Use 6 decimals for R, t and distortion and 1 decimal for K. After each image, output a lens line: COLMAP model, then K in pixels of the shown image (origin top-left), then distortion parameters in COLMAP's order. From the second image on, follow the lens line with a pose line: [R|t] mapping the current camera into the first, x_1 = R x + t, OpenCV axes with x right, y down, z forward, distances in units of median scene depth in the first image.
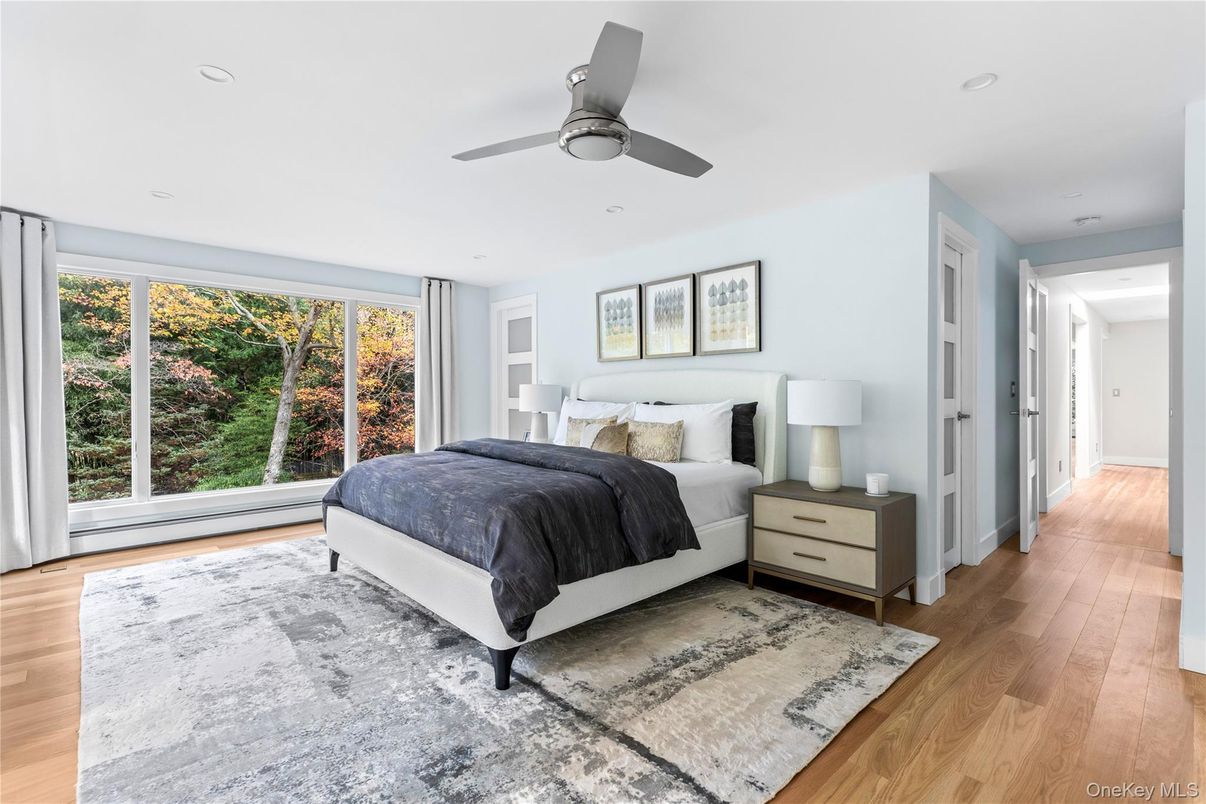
lens RADIAL K [[554.1, 0, 603.3], [0, 554.1, 400.0], [0, 0, 1]] dist [0.010324, 0.000061]
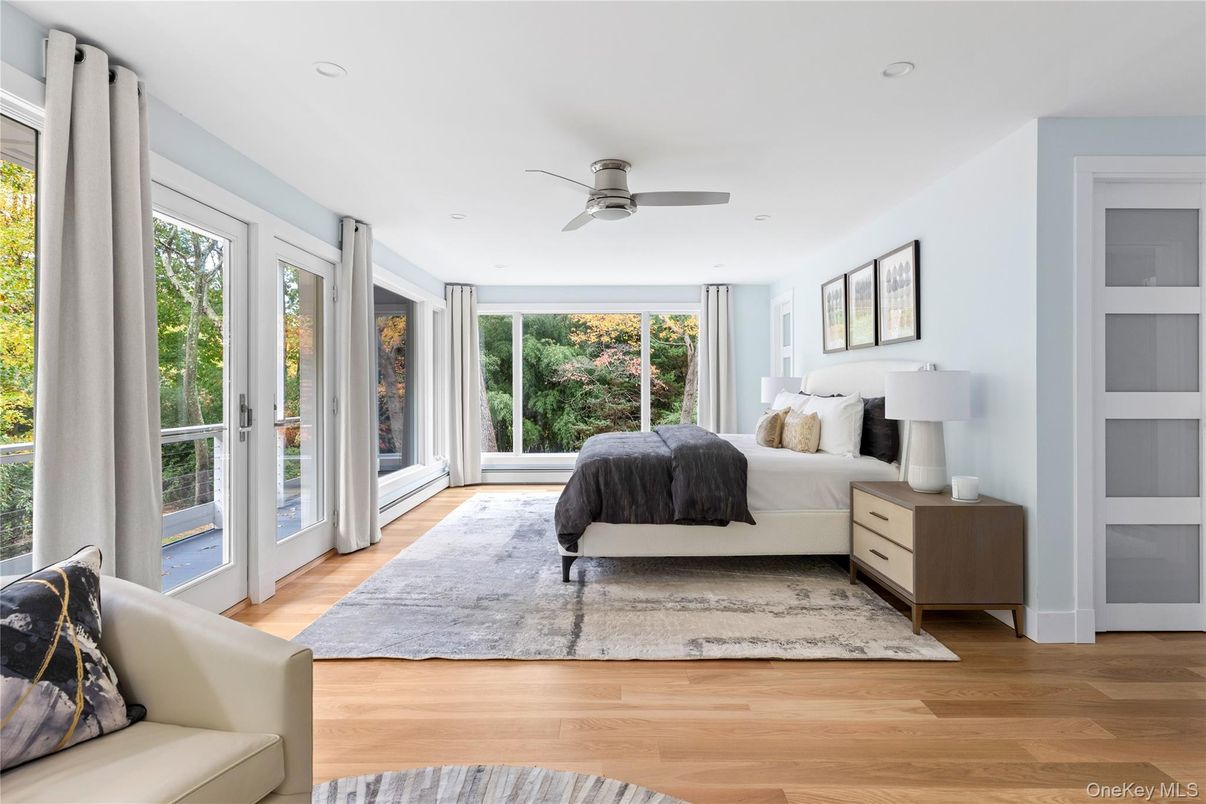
lens RADIAL K [[595.6, 0, 604.7], [0, 595.6, 392.4], [0, 0, 1]] dist [0.002219, 0.000052]
pose [[0.732501, 0.004811, -0.680749, 0.794111], [-0.004142, 0.999988, 0.002611, -0.001327], [0.680754, 0.000907, 0.732512, -0.093414]]
